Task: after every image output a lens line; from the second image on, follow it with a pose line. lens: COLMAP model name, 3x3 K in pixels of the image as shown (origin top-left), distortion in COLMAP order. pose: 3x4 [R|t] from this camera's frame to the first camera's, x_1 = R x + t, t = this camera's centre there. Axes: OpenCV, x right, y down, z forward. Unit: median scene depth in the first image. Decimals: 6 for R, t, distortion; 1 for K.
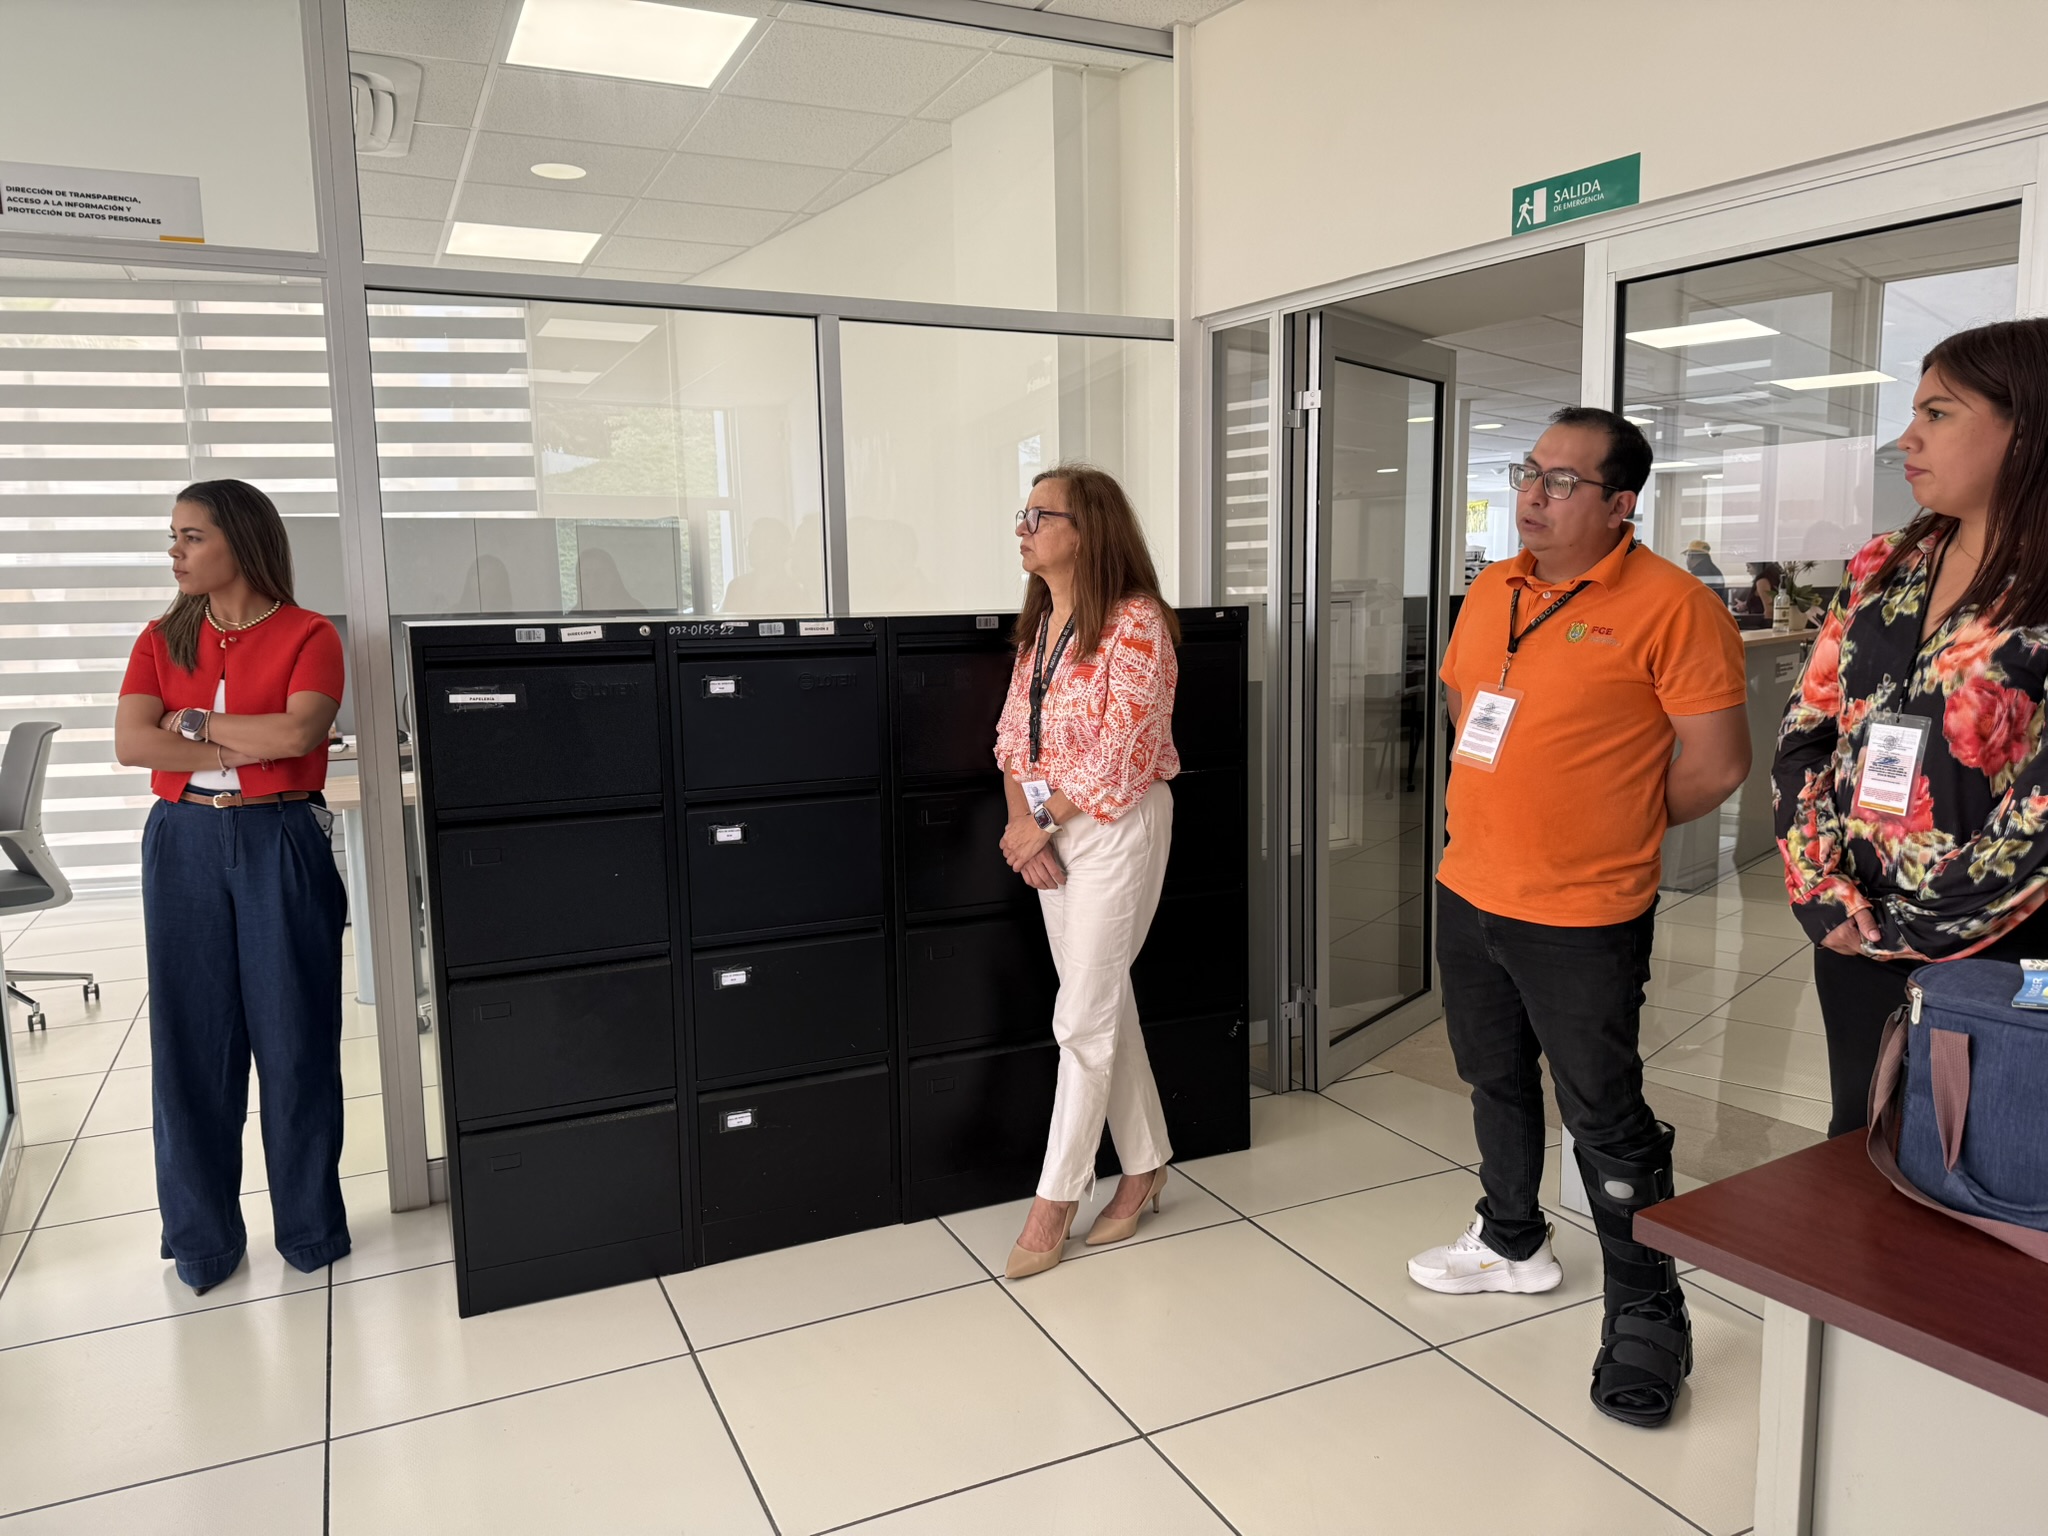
lens RADIAL K [[1453.5, 0, 1040.2], [0, 1453.5, 785.2], [0, 0, 1]] dist [0.013235, -0.018609]
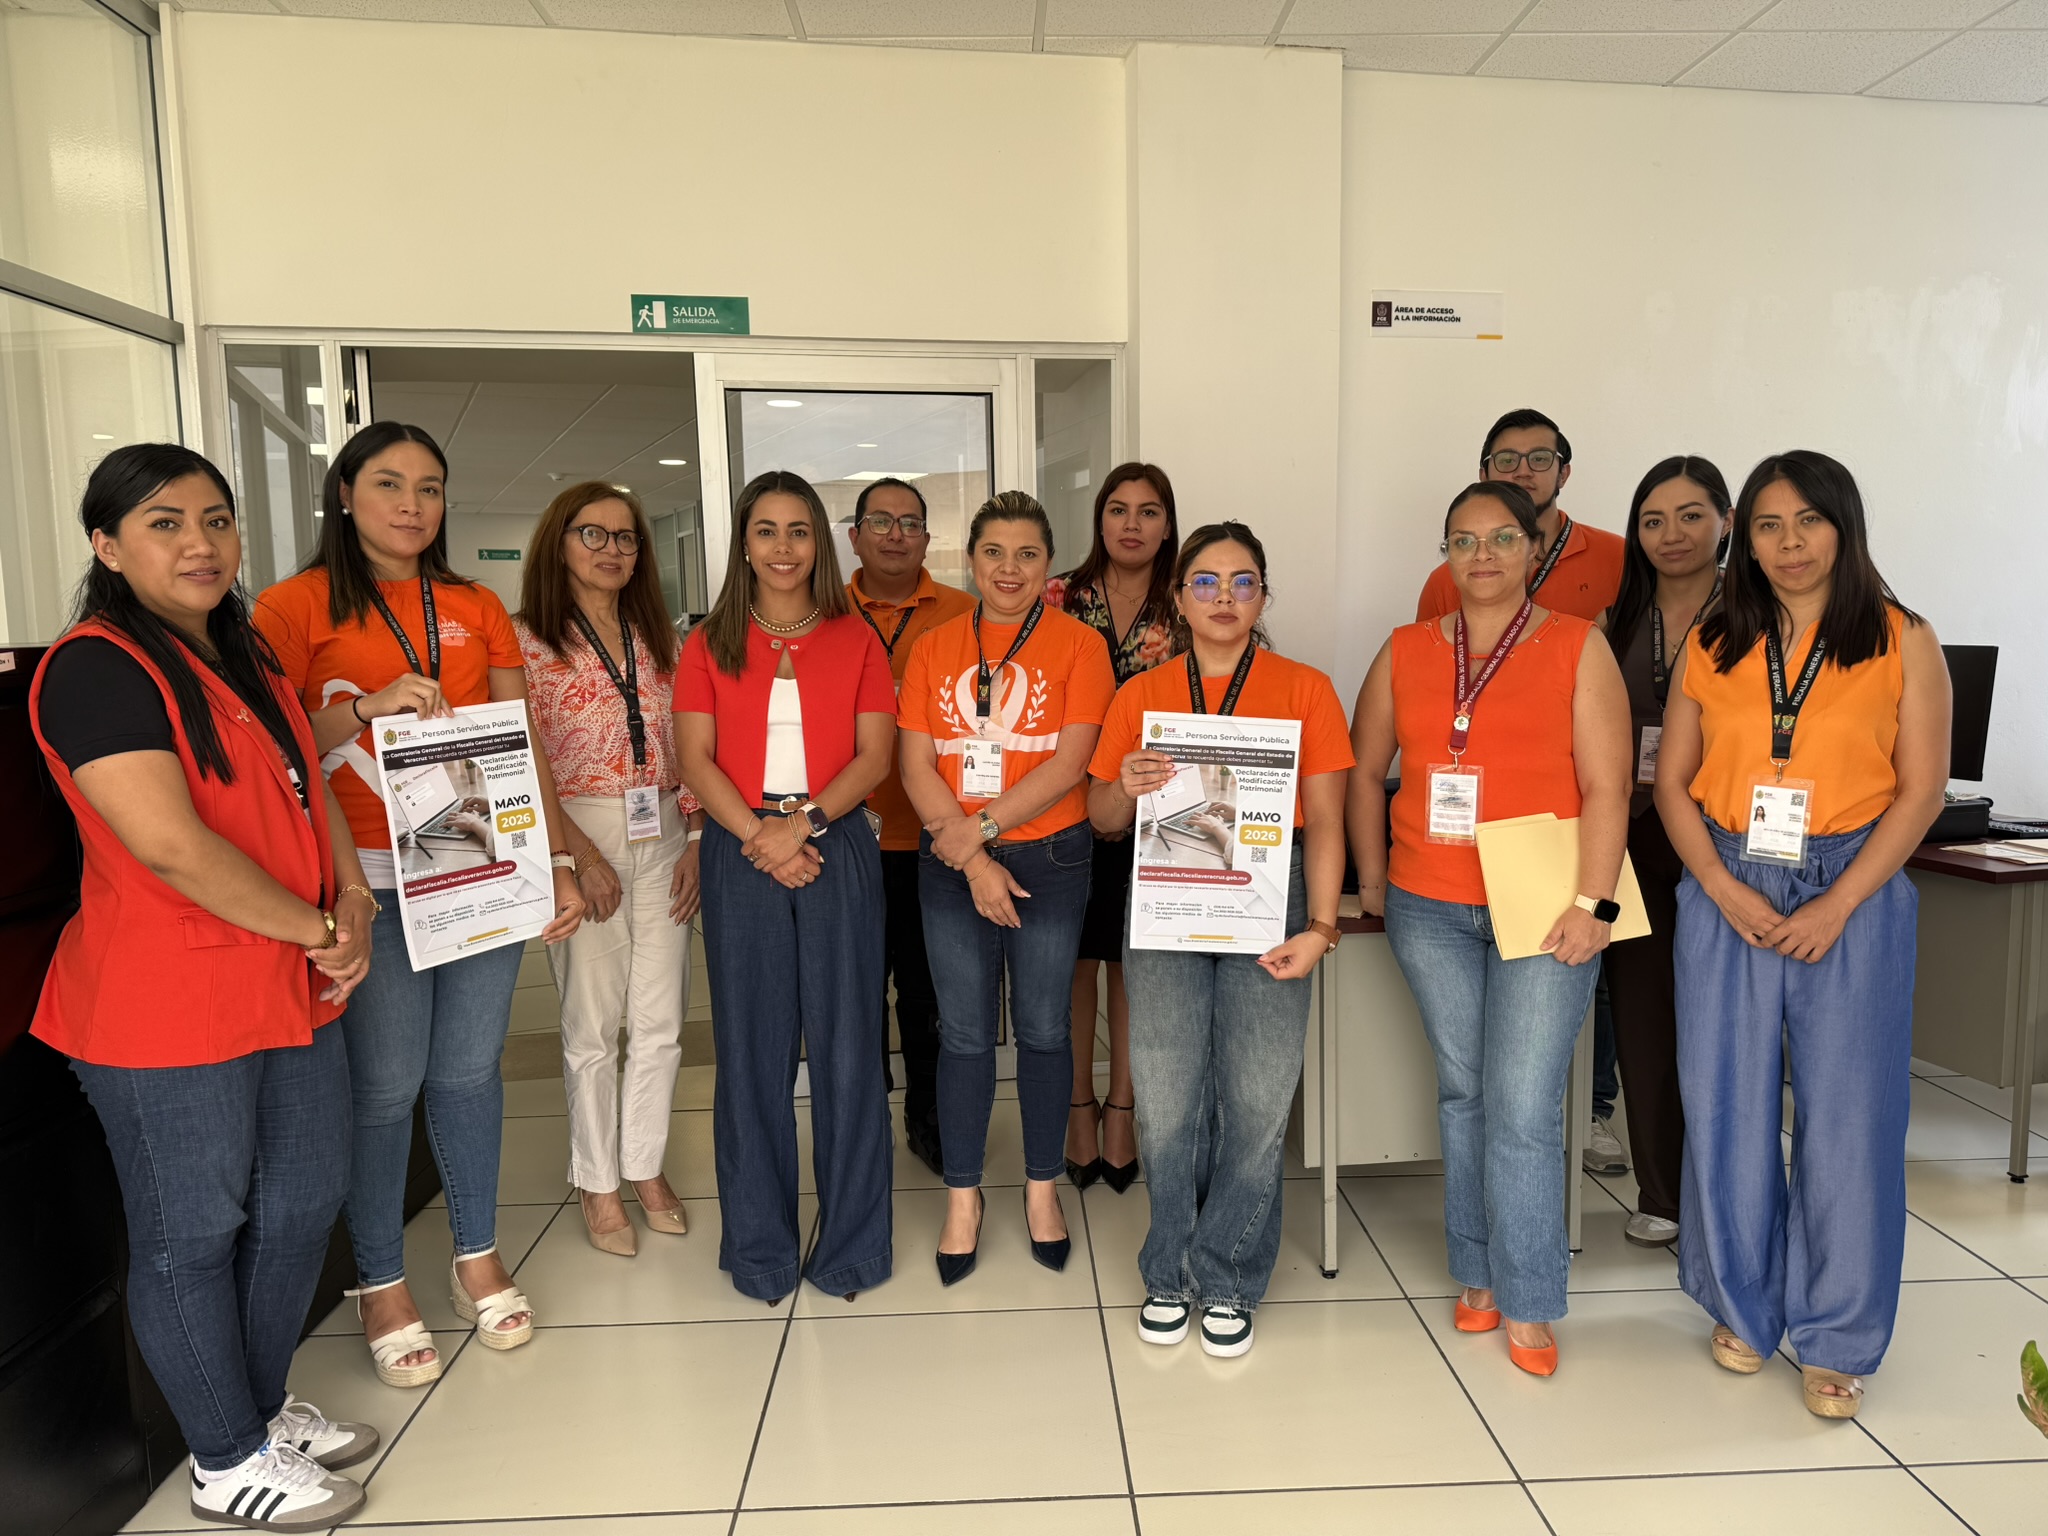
lens RADIAL K [[1453.5, 0, 1004.9], [0, 1453.5, 773.9], [0, 0, 1]] dist [0.013235, -0.018609]
pose [[0.426395, -0.086512, 0.900391, -0.696773], [0.124128, 0.991595, 0.036492, -0.013380], [-0.895980, 0.096203, 0.433549, 0.225567]]
